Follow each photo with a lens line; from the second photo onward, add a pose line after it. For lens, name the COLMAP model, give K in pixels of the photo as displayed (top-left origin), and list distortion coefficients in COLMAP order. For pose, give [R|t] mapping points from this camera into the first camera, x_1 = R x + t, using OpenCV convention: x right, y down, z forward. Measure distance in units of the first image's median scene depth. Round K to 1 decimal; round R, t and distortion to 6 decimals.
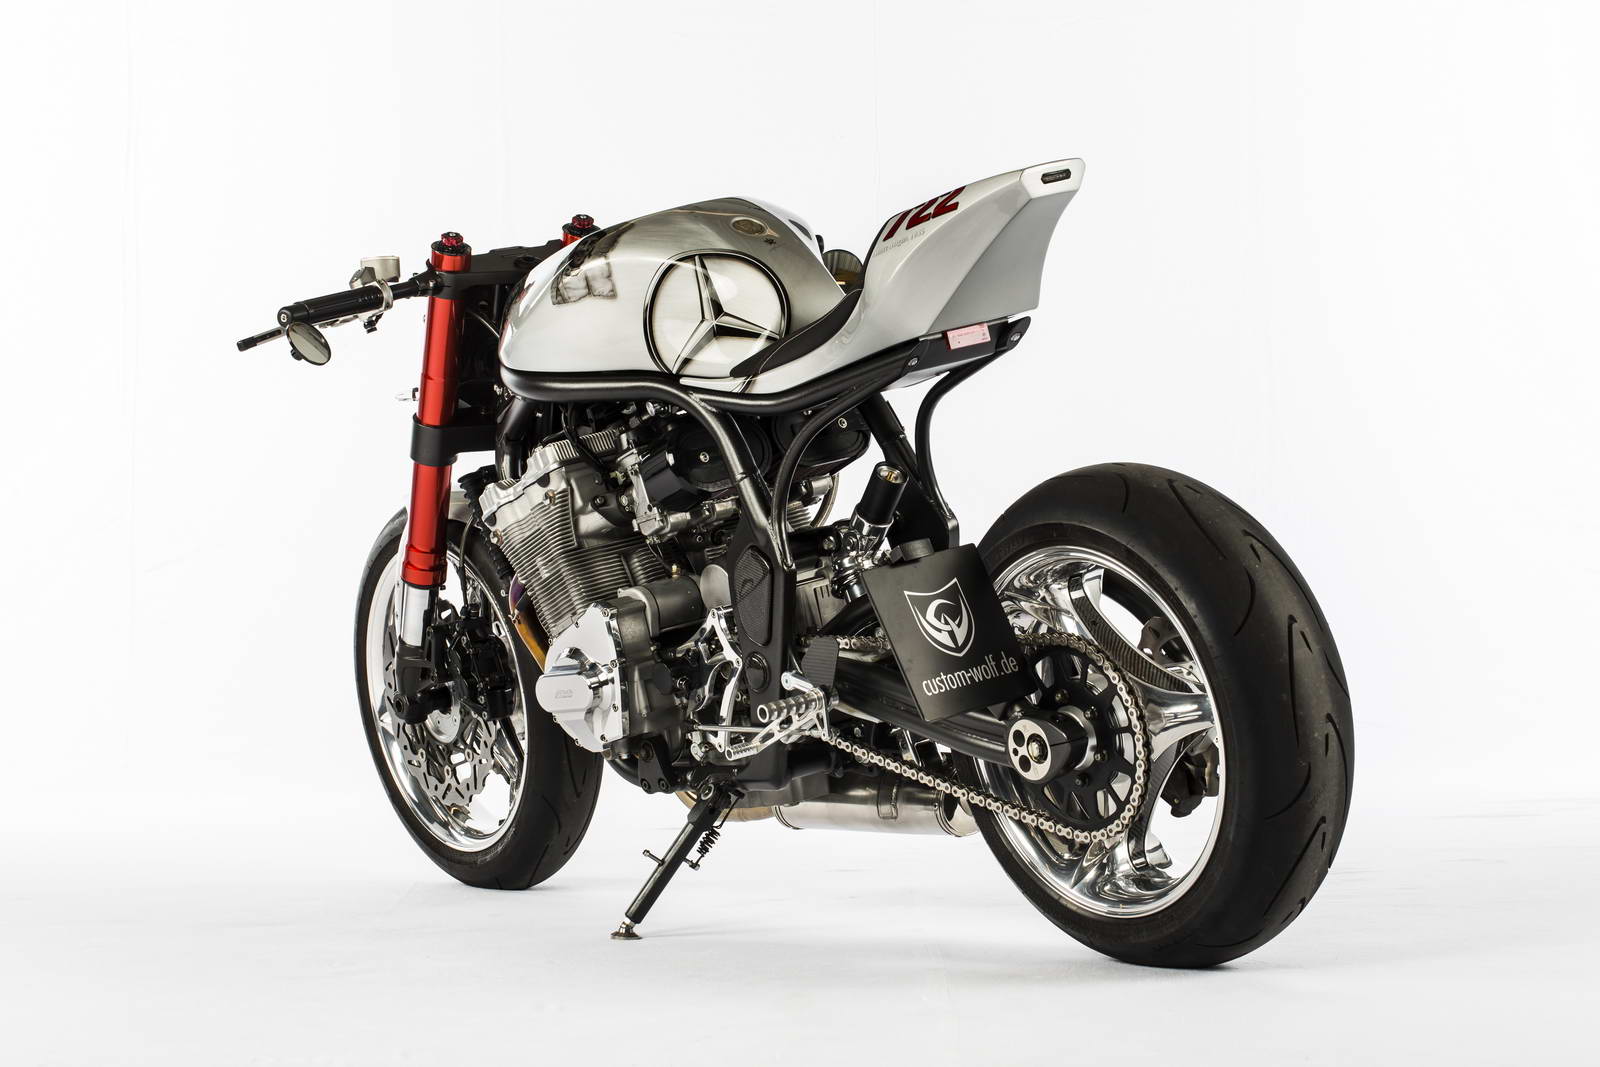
lens RADIAL K [[4540.4, 0, 800.0], [0, 4540.4, 533.5], [0, 0, 1]] dist [0.081783, 0.257475]
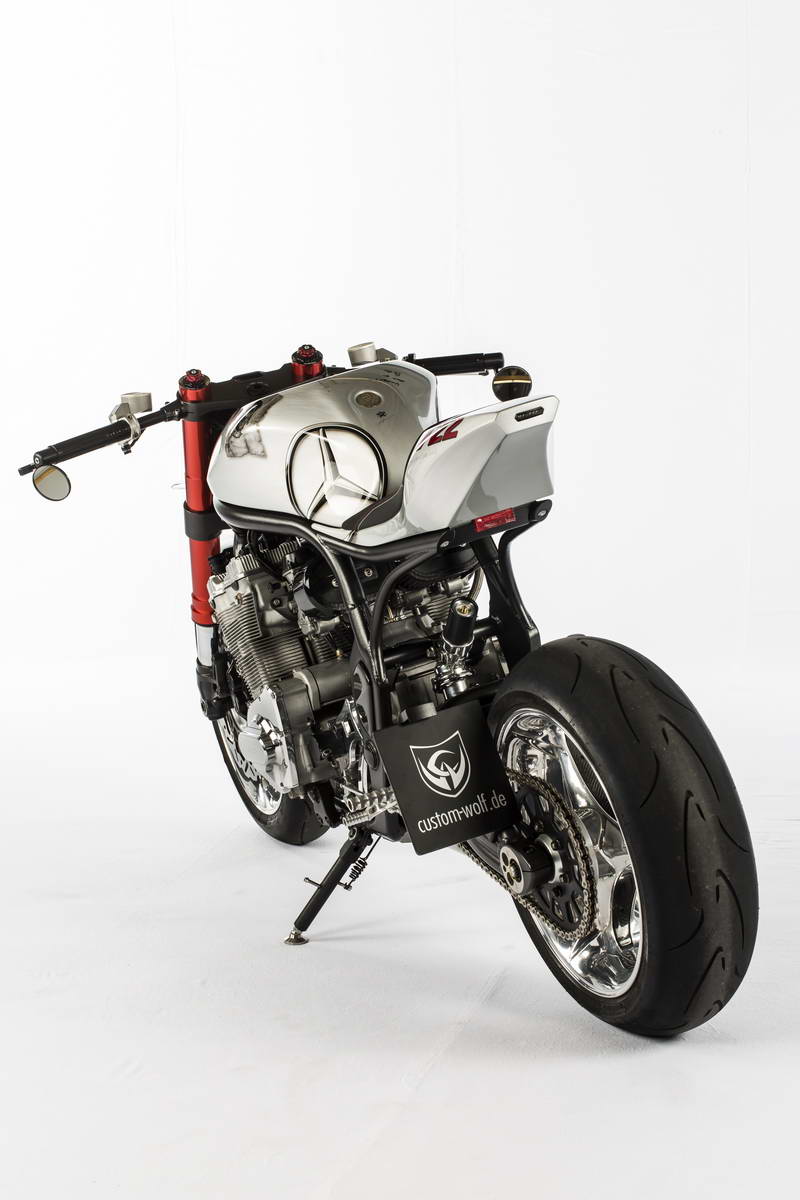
lens RADIAL K [[3405.3, 0, 400.0], [0, 3405.3, 600.0], [0, 0, 1]] dist [0.081783, 0.257475]
pose [[0.967839, 0.016255, -0.251043, 0.237166], [0.024617, 0.987002, 0.158812, -0.163885], [0.250361, -0.159884, 0.954859, 0.091852]]
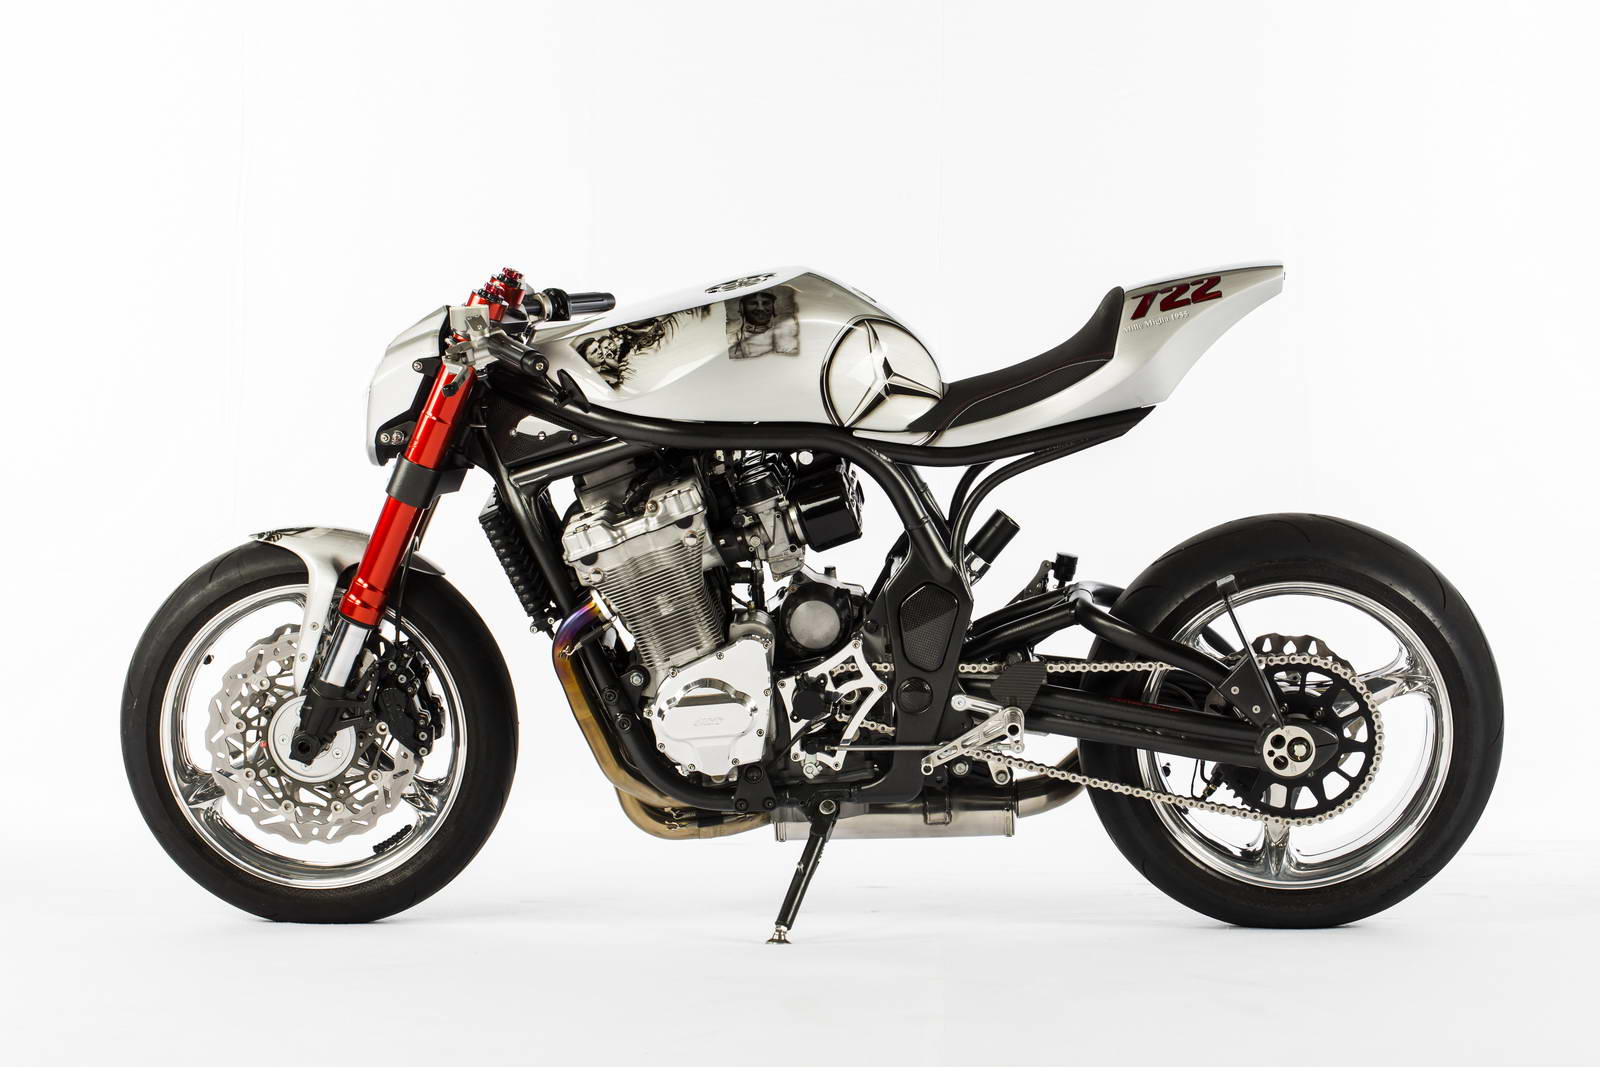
lens RADIAL K [[4540.4, 0, 800.0], [0, 4540.4, 533.5], [0, 0, 1]] dist [0.081783, 0.257475]
pose [[0.656755, 0.014411, 0.753966, -0.866989], [0.002524, 0.999770, -0.021308, 0.014276], [-0.754099, 0.015897, 0.656568, 0.284751]]
